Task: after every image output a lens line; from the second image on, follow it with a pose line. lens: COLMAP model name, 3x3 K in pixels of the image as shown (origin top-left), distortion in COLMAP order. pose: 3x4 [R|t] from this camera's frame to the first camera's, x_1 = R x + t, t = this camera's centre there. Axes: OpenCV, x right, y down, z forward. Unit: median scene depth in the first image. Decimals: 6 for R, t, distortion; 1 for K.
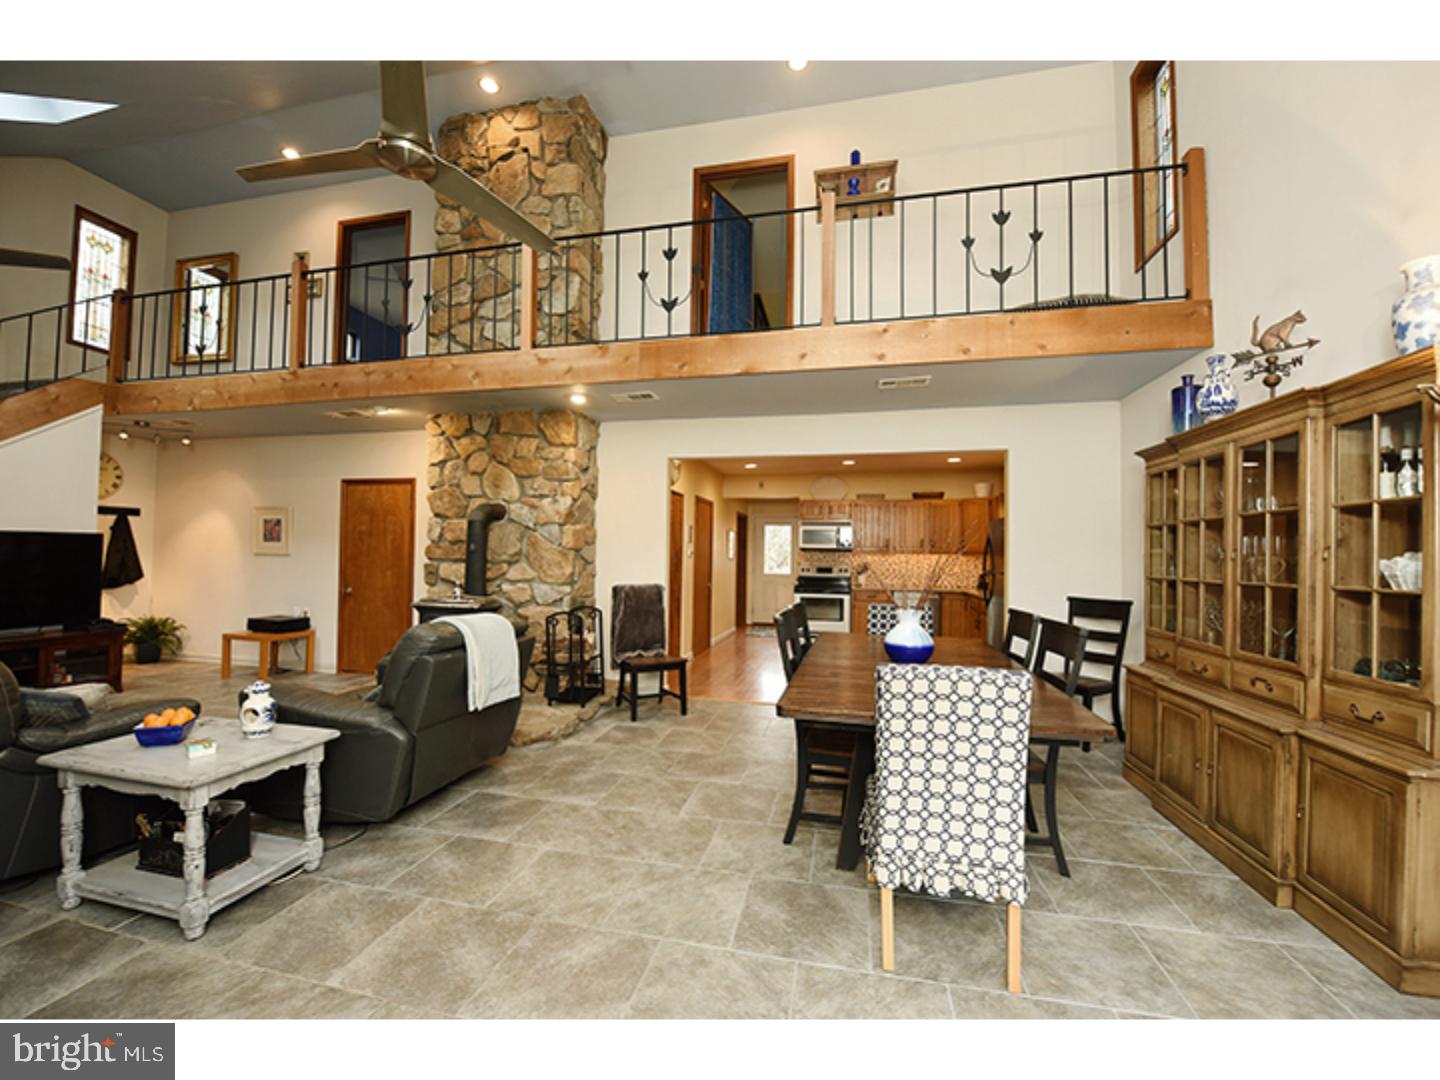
lens RADIAL K [[578.7, 0, 718.2], [0, 578.7, 545.8], [0, 0, 1]] dist [-0.016982, -0.002188]
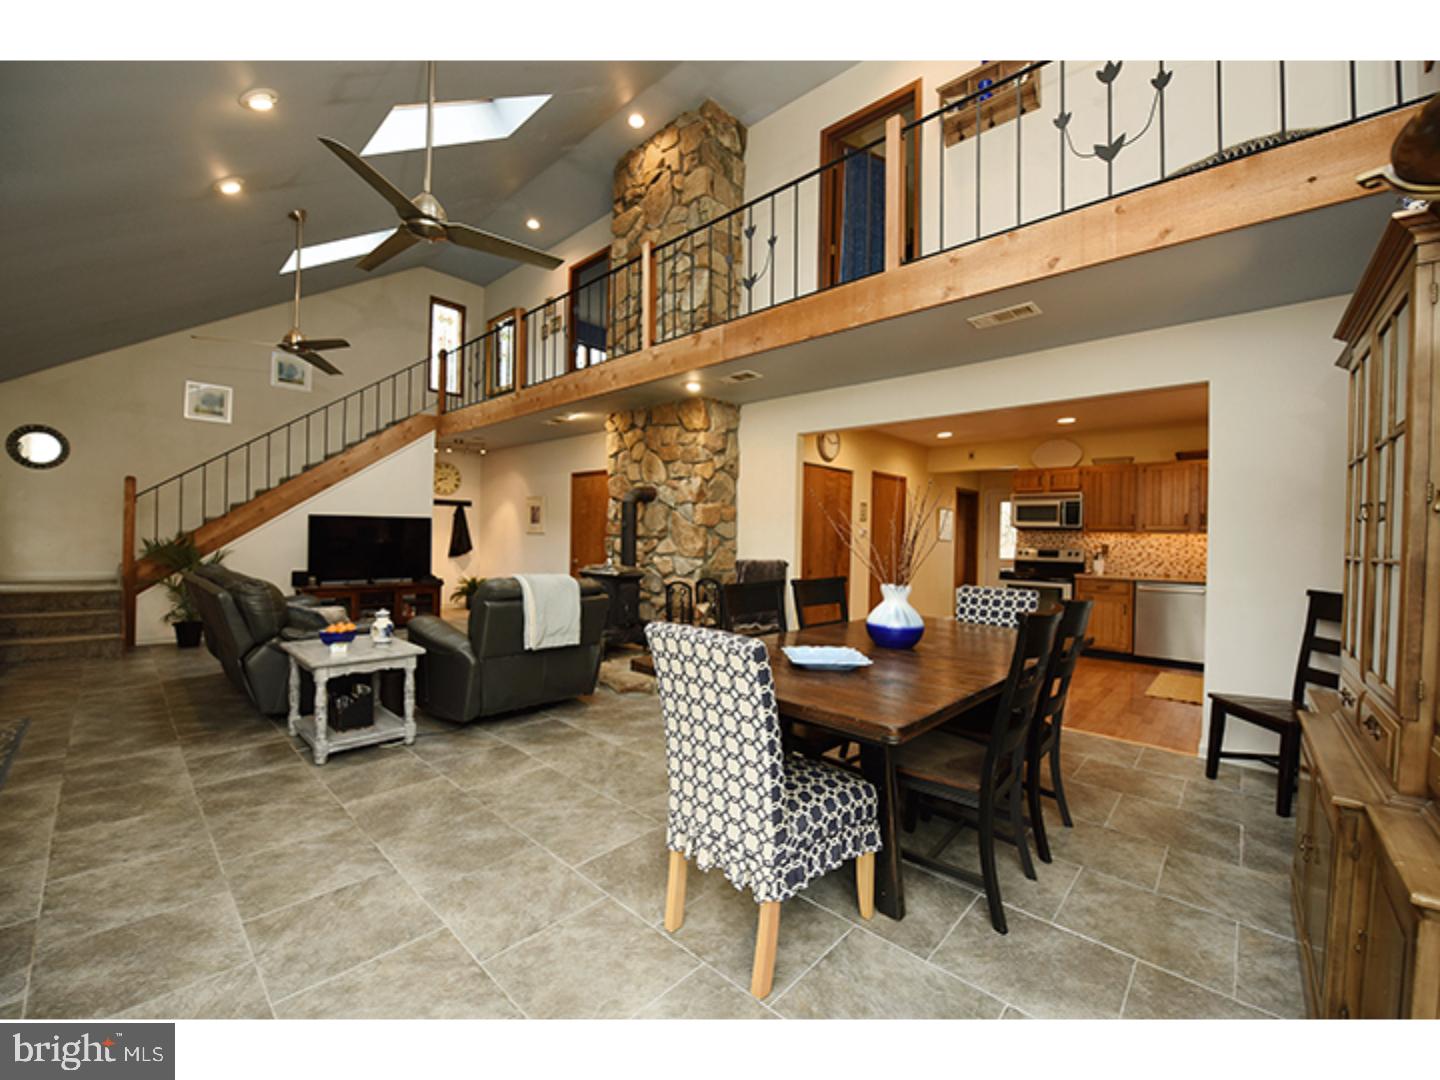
lens RADIAL K [[578.7, 0, 701.8], [0, 578.7, 540.7], [0, 0, 1]] dist [-0.016982, -0.002188]
pose [[0.860665, 0.006032, -0.509137, 0.295812], [0.001952, 0.999883, 0.015147, 0.017290], [0.509169, -0.014031, 0.860552, 0.062879]]
